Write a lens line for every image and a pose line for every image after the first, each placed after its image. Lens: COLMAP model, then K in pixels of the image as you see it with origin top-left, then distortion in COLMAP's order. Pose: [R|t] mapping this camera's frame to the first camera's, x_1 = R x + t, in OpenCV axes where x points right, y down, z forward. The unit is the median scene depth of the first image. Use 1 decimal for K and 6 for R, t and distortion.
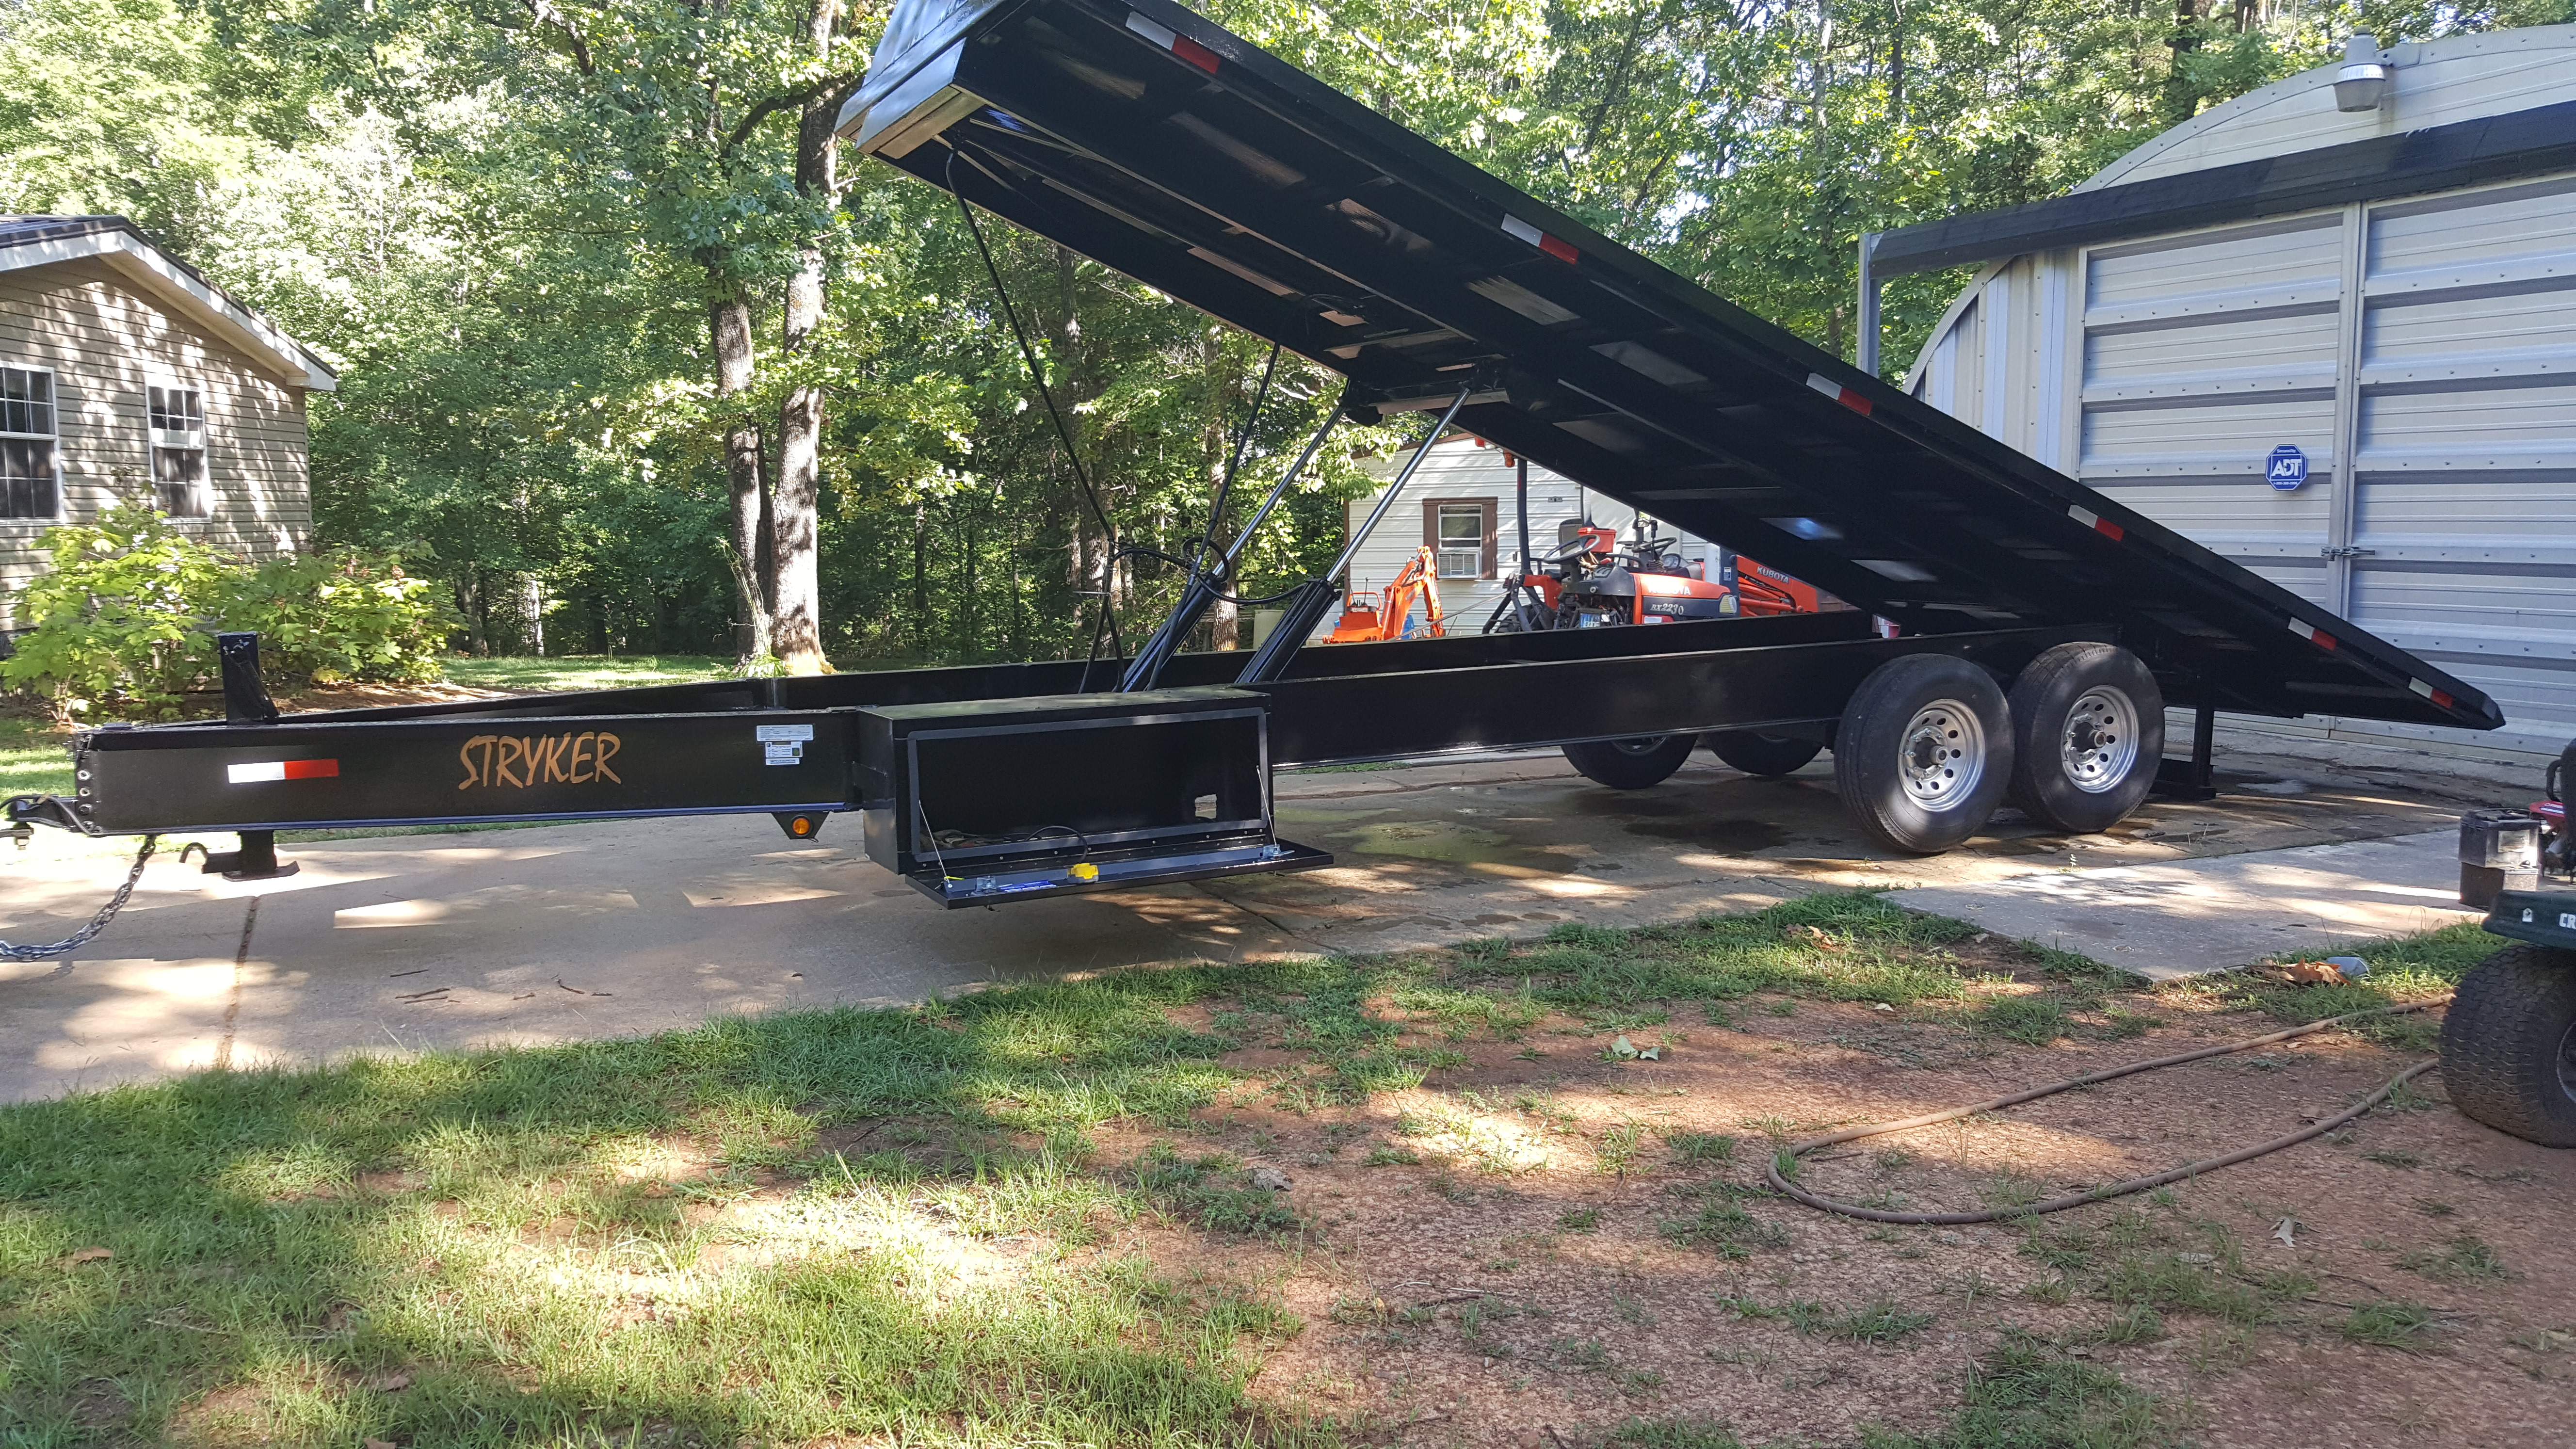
lens RADIAL K [[2030.2, 0, 1324.6], [0, 2030.2, 729.2], [0, 0, 1]] dist [0.045404, -0.050882]
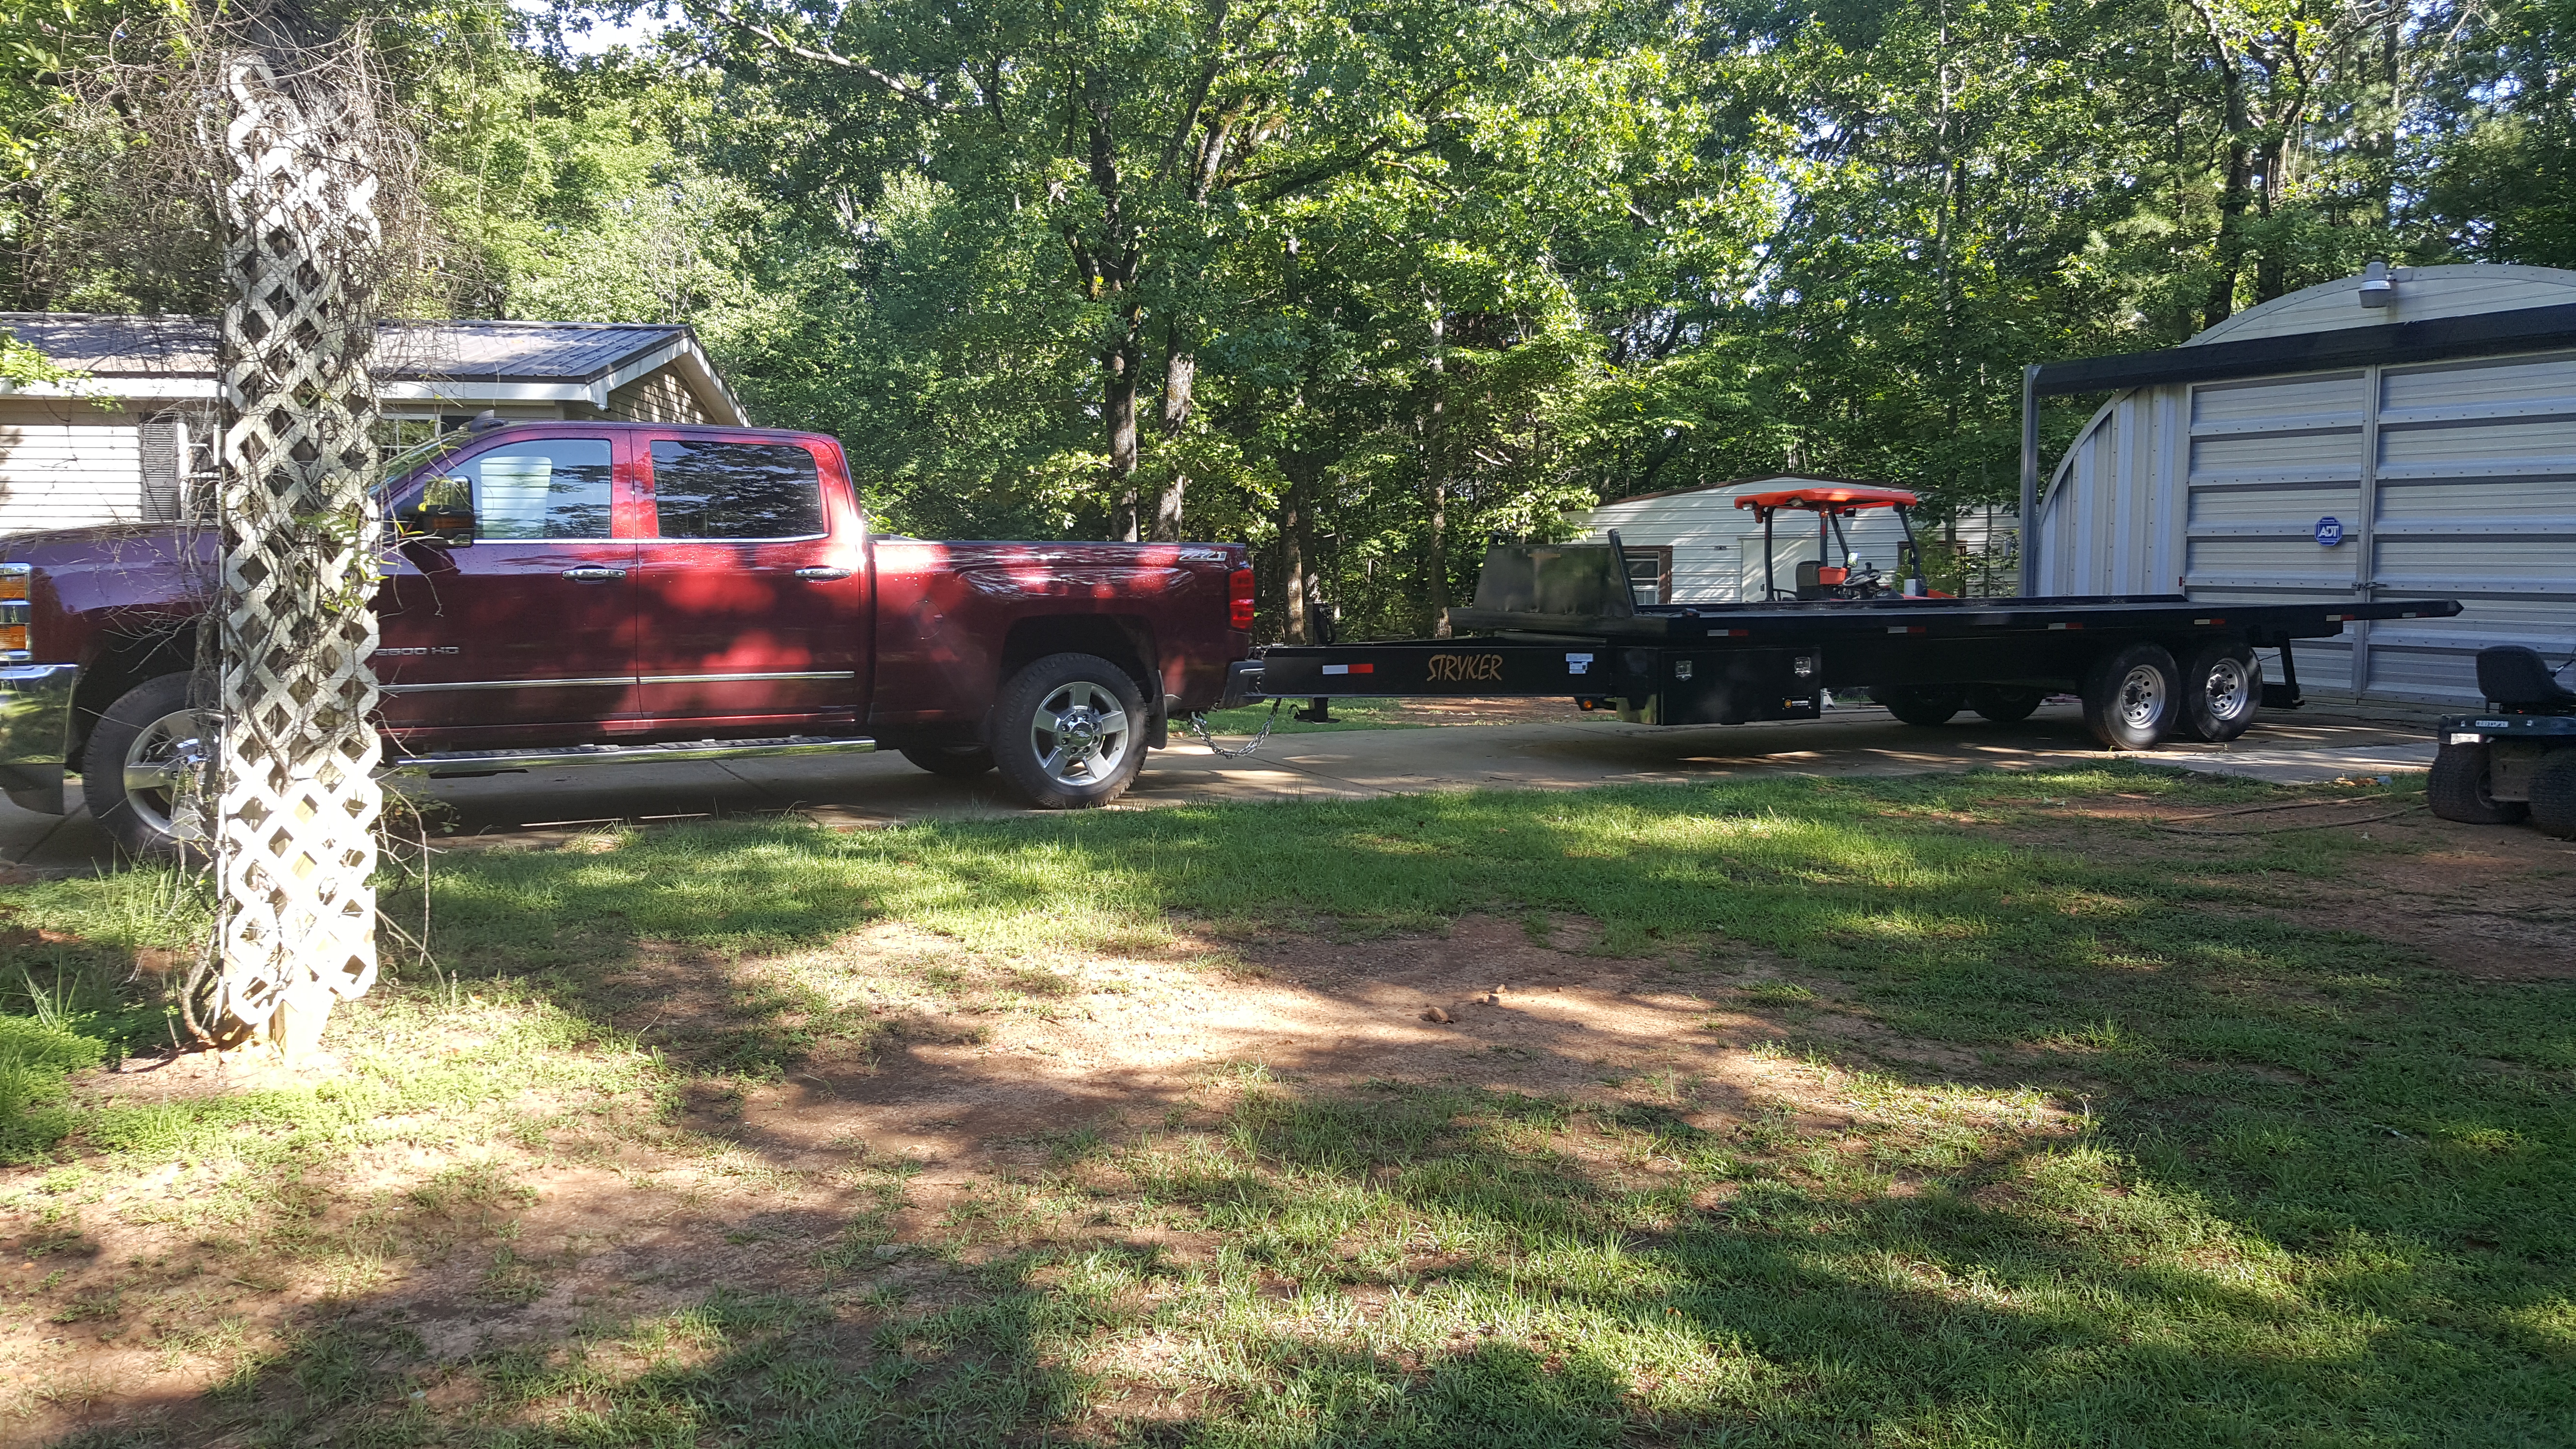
lens RADIAL K [[2082.4, 0, 1288.0], [0, 2082.4, 724.5], [0, 0, 1]] dist [0.012101, -0.003798]
pose [[0.999932, 0.010689, -0.004578, -0.320014], [-0.010810, 0.999566, -0.027392, 0.072812], [0.004283, 0.027440, 0.999614, -0.600933]]
